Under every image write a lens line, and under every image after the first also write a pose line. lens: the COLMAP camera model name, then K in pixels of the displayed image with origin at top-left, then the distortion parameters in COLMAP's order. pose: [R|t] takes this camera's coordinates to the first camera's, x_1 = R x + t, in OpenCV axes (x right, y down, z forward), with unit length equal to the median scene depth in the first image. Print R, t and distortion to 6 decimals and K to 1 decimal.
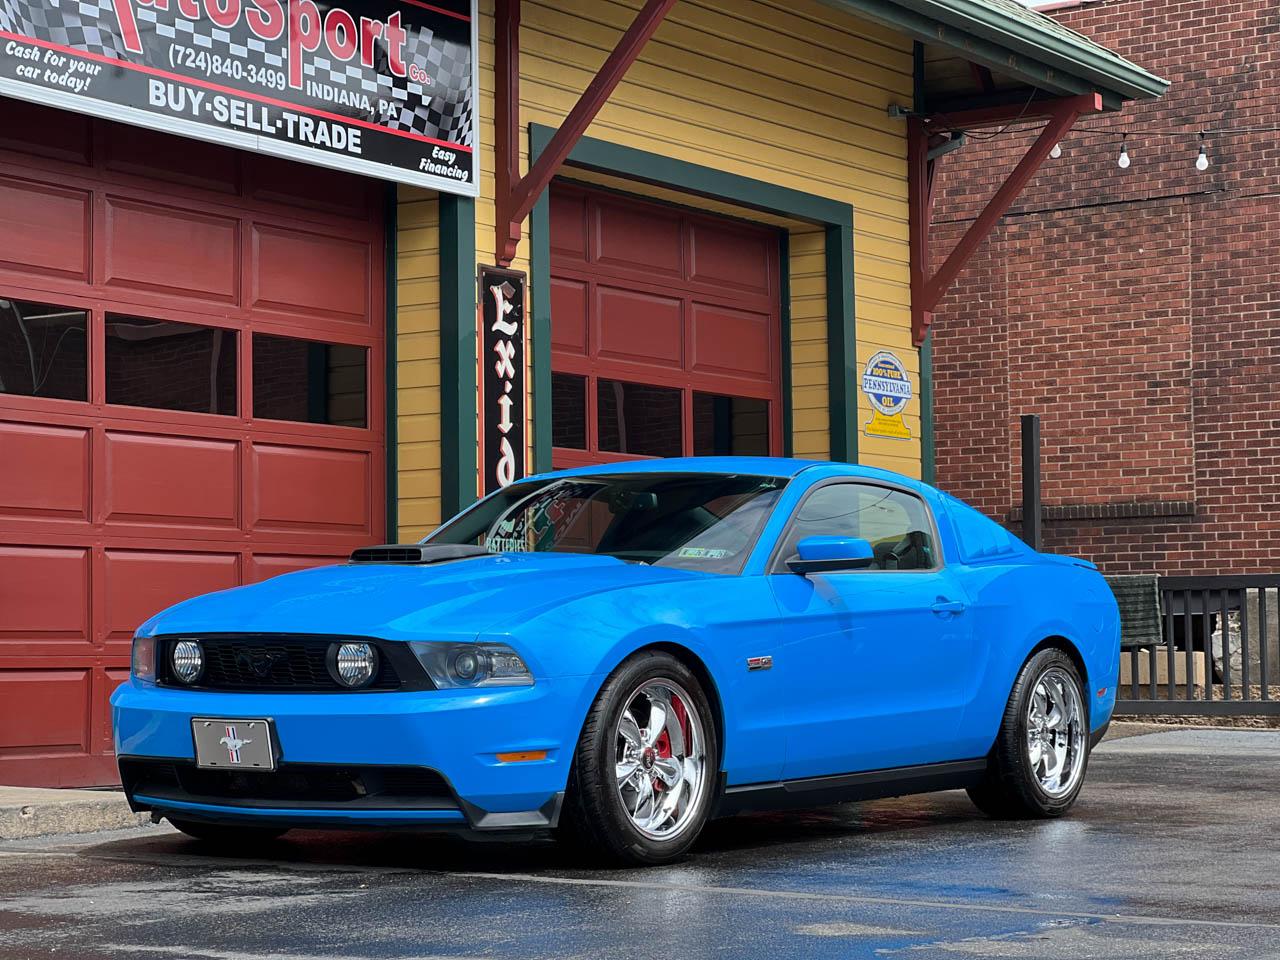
lens RADIAL K [[2874.0, 0, 637.8], [0, 2874.0, 429.8], [0, 0, 1]] dist [0.071730, 1.239799]
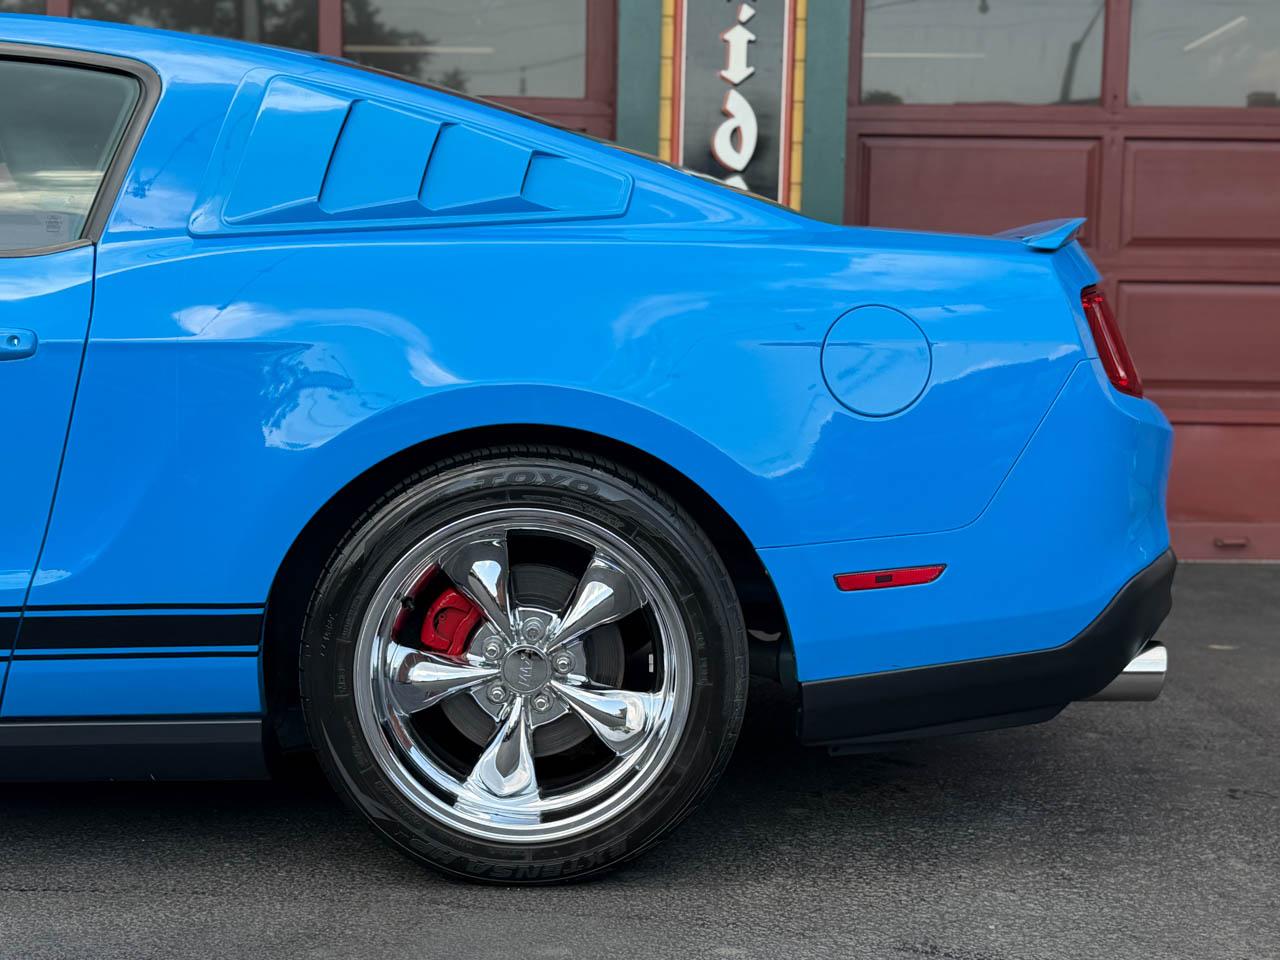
lens RADIAL K [[1714.6, 0, 635.7], [0, 1714.6, 495.6], [0, 0, 1]] dist [0.122928, -0.038750]
pose [[0.565399, 0.081607, -0.820771, 0.304778], [0.041062, 0.991075, 0.126826, 0.048390], [0.823795, -0.105410, 0.557001, 0.793491]]
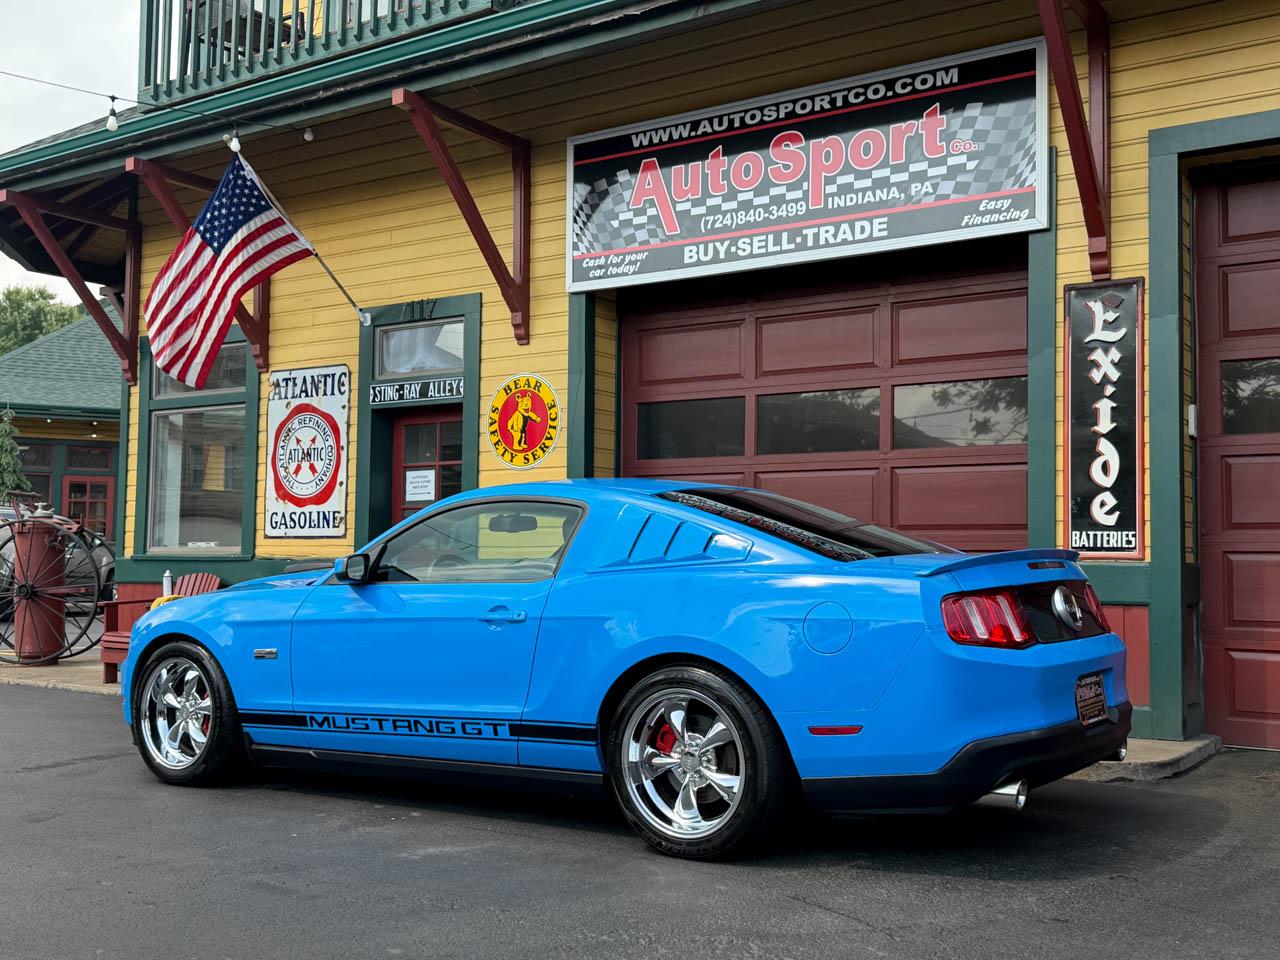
lens RADIAL K [[1359.5, 0, 623.5], [0, 1359.5, 486.9], [0, 0, 1]] dist [0.200532, -0.442241]
pose [[-0.021857, -0.050977, -0.998461, 0.505120], [0.067187, 0.996367, -0.052341, 0.038378], [0.997501, -0.068227, -0.018352, 0.887005]]
